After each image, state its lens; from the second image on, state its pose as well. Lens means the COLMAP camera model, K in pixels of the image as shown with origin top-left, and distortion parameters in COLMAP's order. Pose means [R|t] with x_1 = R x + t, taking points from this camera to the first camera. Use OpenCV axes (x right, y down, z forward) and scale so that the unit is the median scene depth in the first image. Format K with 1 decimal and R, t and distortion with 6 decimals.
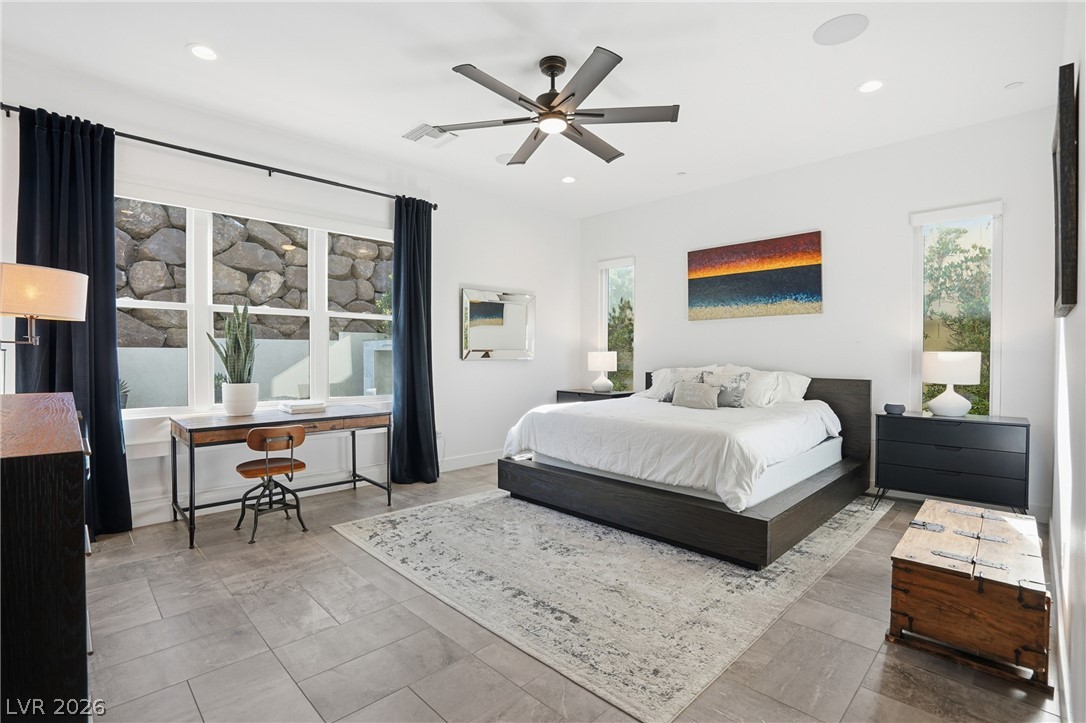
lens RADIAL K [[508.1, 0, 544.1], [0, 508.1, 370.9], [0, 0, 1]] dist [-0.033933, 0.004958]
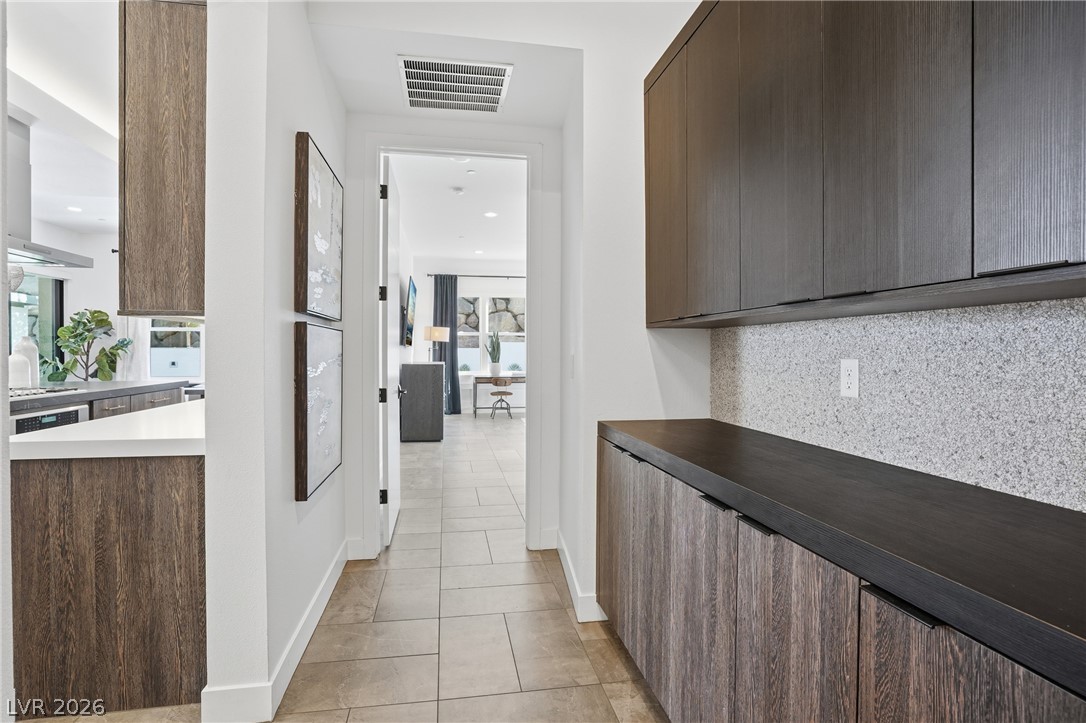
lens RADIAL K [[545.7, 0, 539.5], [0, 545.7, 361.8], [0, 0, 1]] dist [-0.028931, 0.001254]
pose [[0.824067, 0.006592, -0.566454, 1.277611], [-0.016093, 0.999801, -0.011778, 0.052762], [0.566263, 0.018822, 0.824009, -1.292209]]
